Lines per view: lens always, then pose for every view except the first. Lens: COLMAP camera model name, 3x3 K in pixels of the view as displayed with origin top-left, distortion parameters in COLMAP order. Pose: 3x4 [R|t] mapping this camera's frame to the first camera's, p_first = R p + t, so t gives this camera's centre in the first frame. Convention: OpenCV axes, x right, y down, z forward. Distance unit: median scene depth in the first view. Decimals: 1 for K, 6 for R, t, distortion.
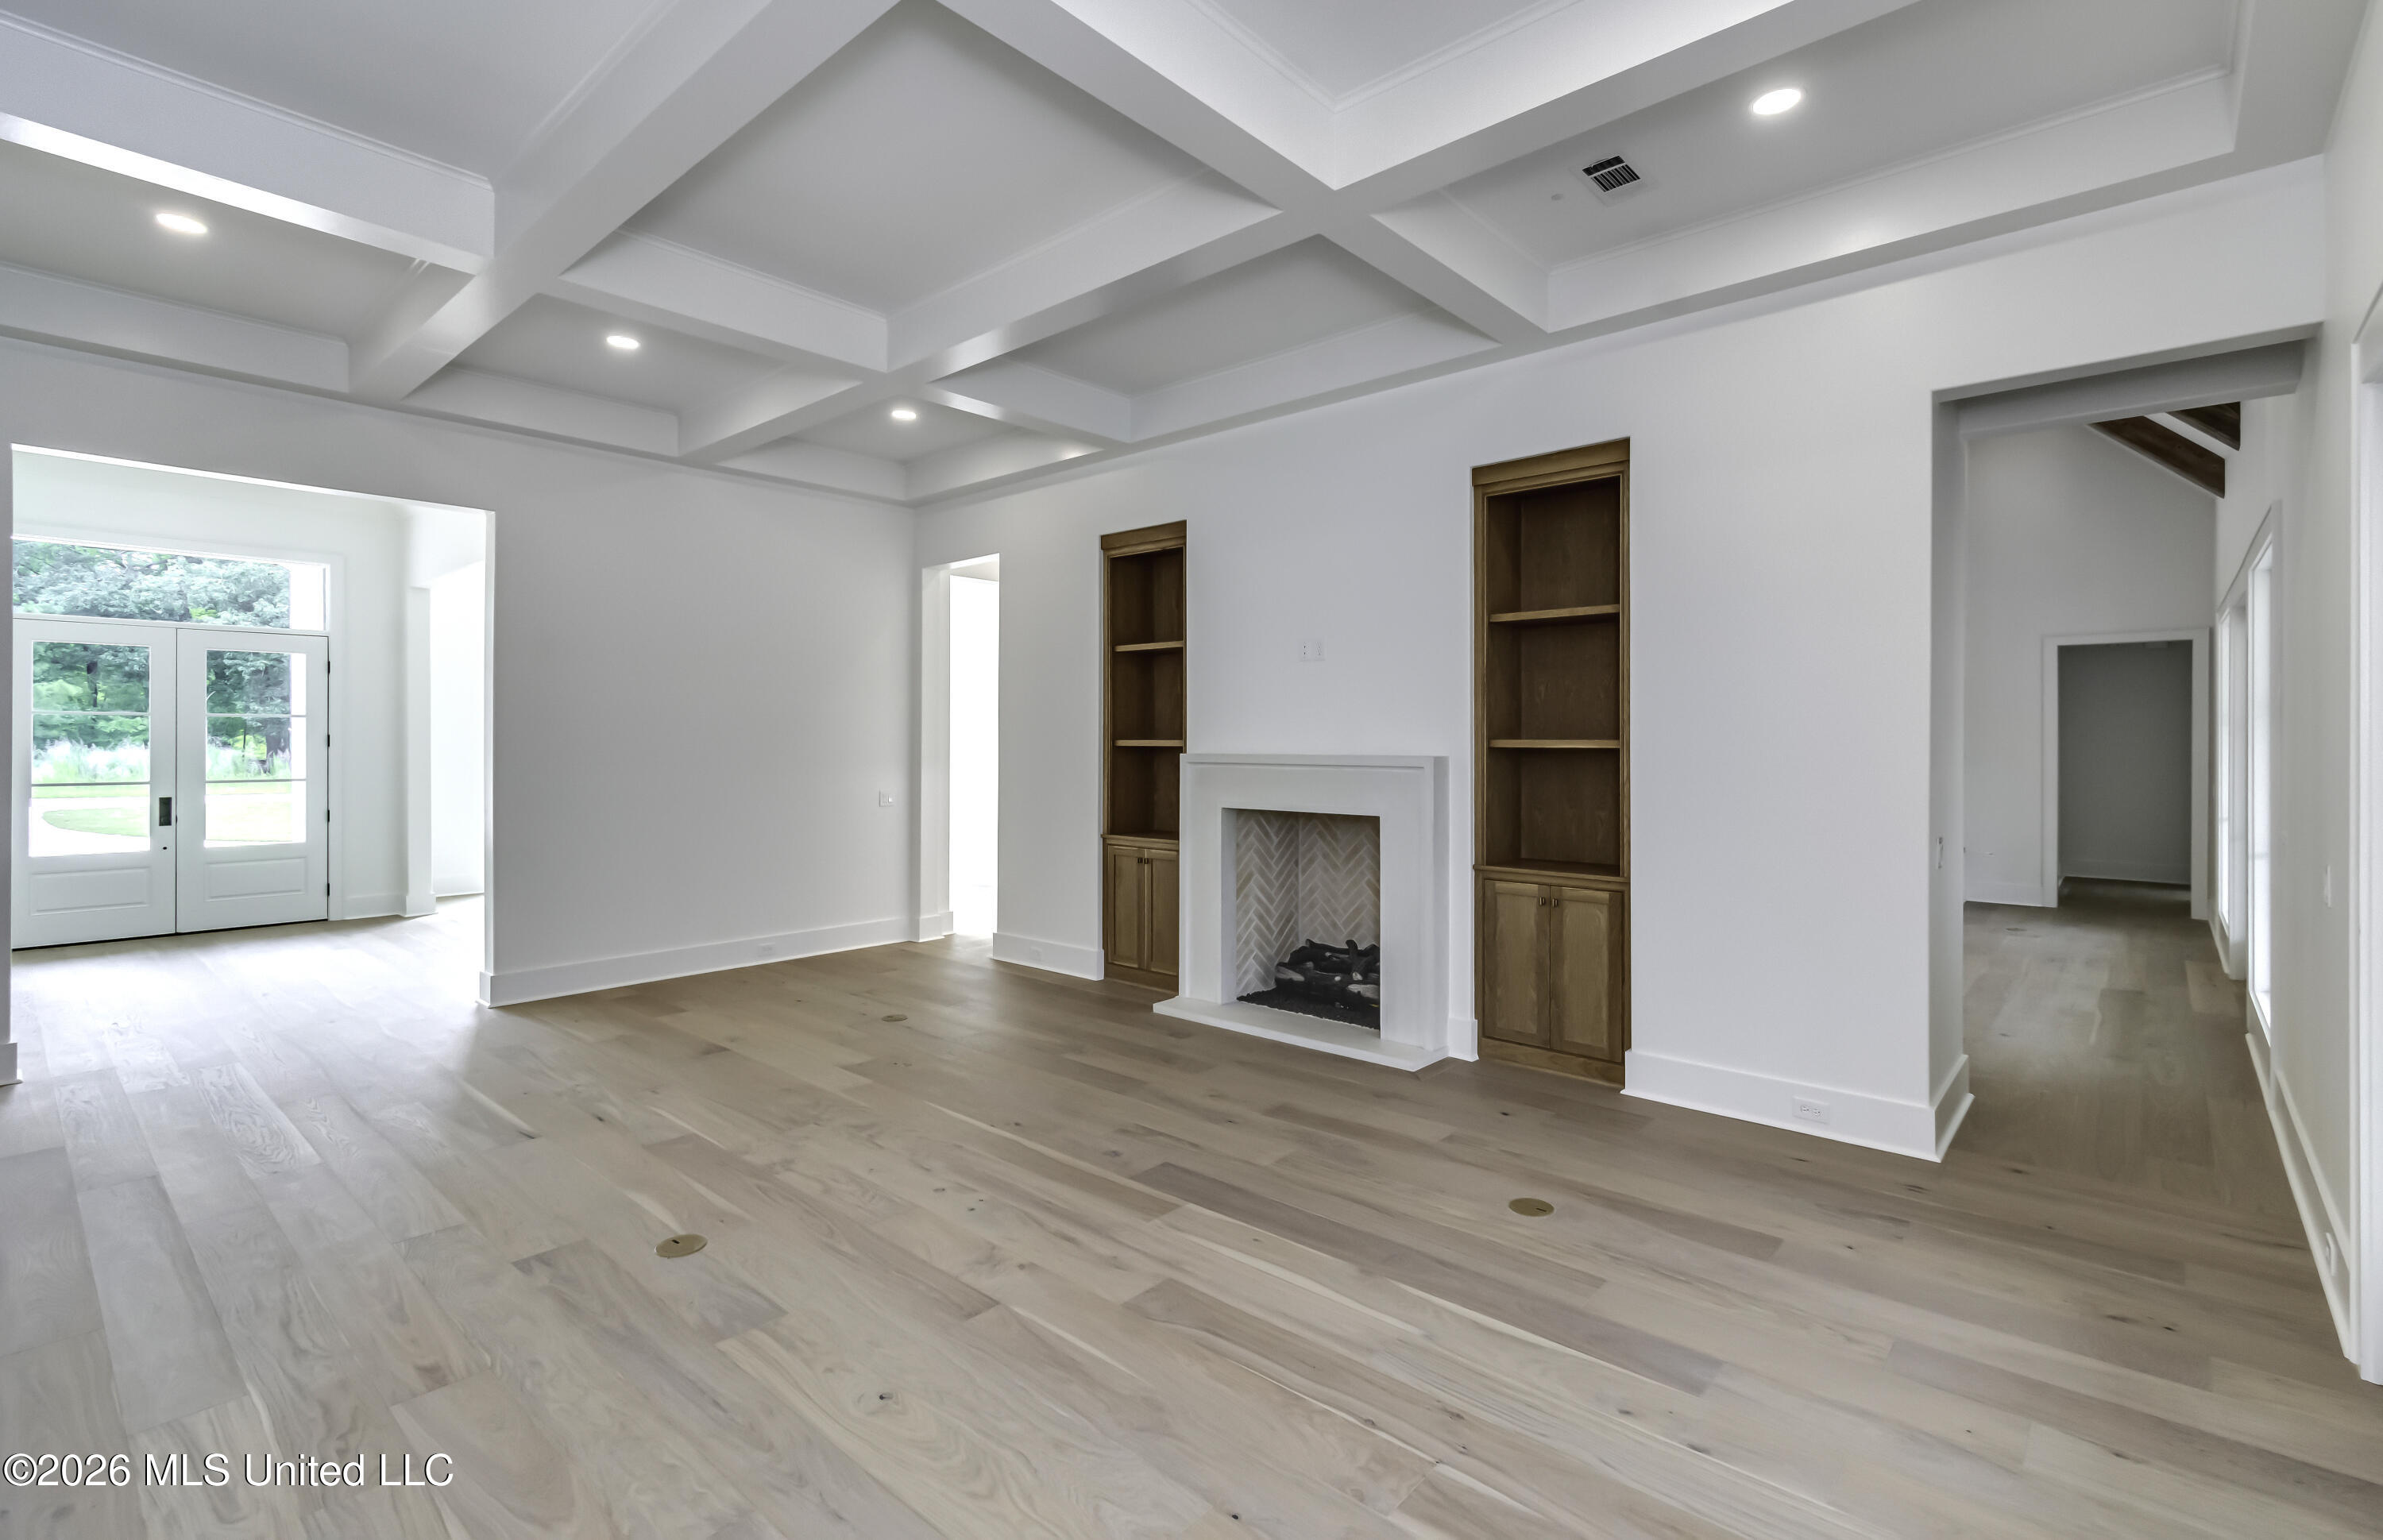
lens RADIAL K [[1055.5, 0, 1239.4], [0, 1055.5, 734.3], [0, 0, 1]] dist [0.004700, -0.004951]
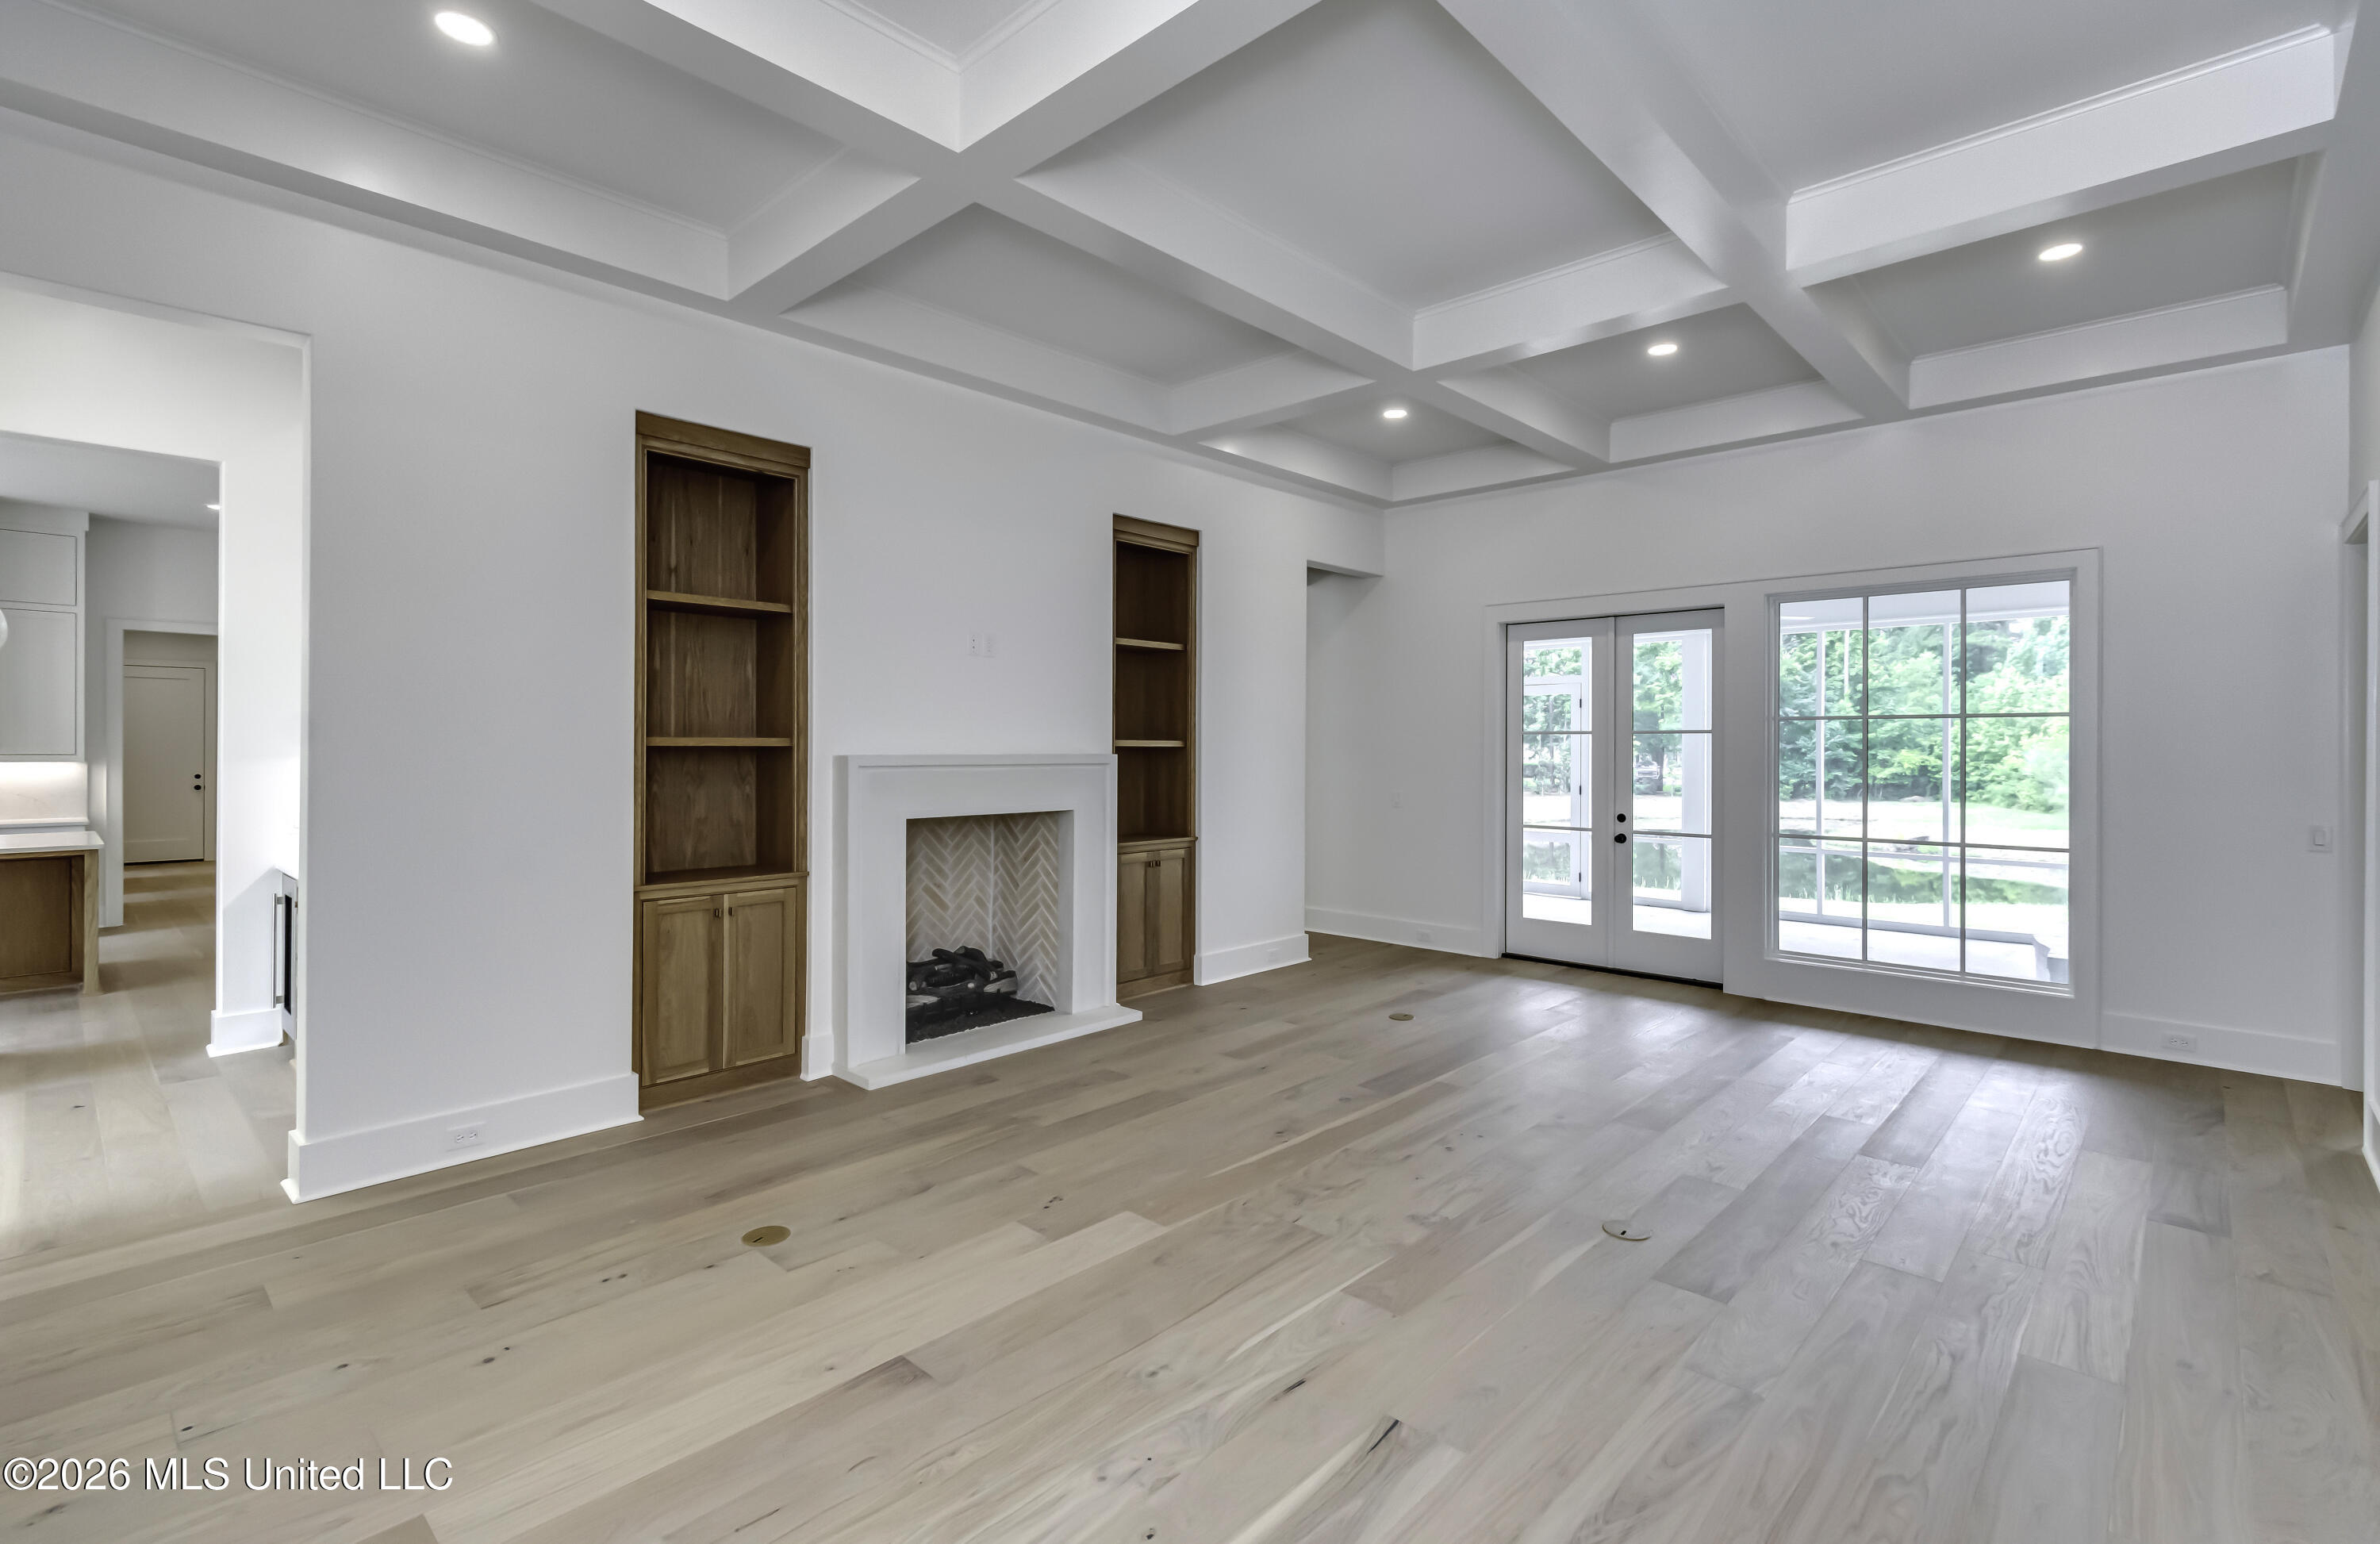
lens RADIAL K [[1054.3, 0, 1182.9], [0, 1054.3, 750.2], [0, 0, 1]] dist [0.004700, -0.004951]
pose [[0.068744, -0.006207, 0.997615, -0.996275], [-0.012081, 0.999902, 0.007053, 0.007201], [-0.997561, -0.012537, 0.068662, 0.859857]]
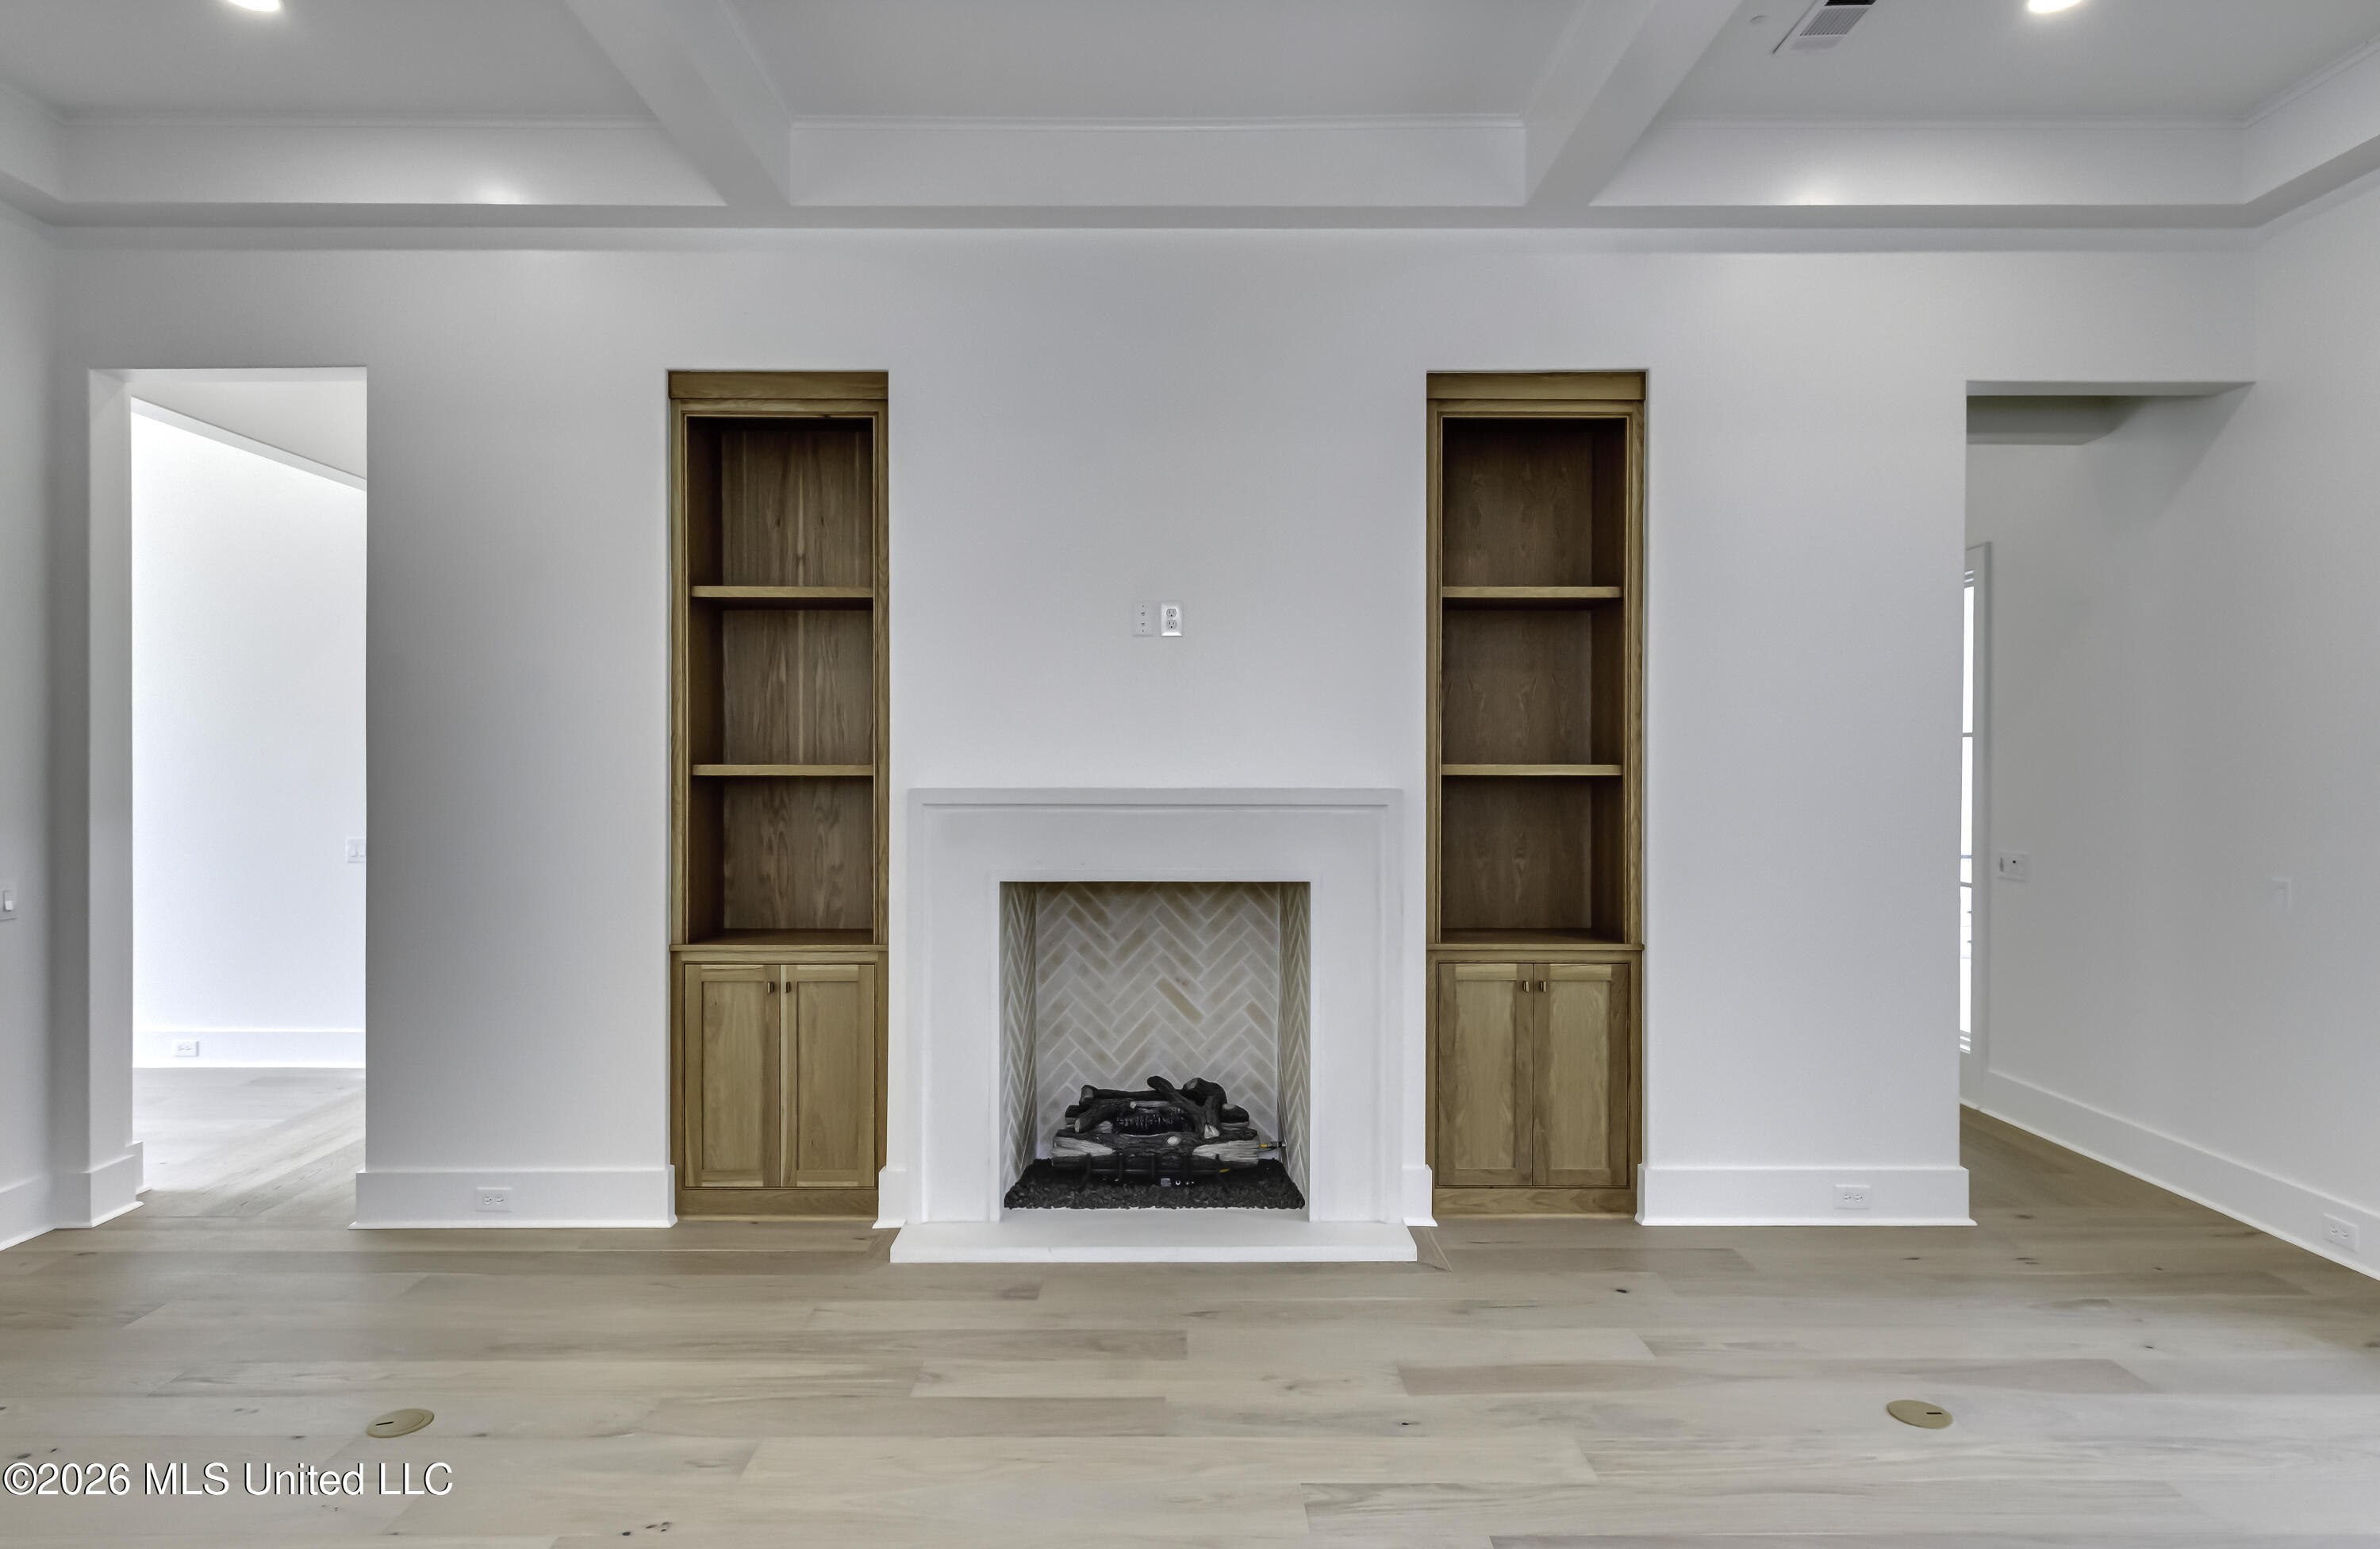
lens RADIAL K [[1350.5, 0, 1175.1], [0, 1350.5, 774.9], [0, 0, 1]] dist [0.004503, -0.005246]
pose [[0.762975, -0.005560, 0.646404, -0.498101], [-0.004797, 0.999887, 0.014264, -0.000074], [-0.646410, -0.013984, 0.762862, 0.443324]]
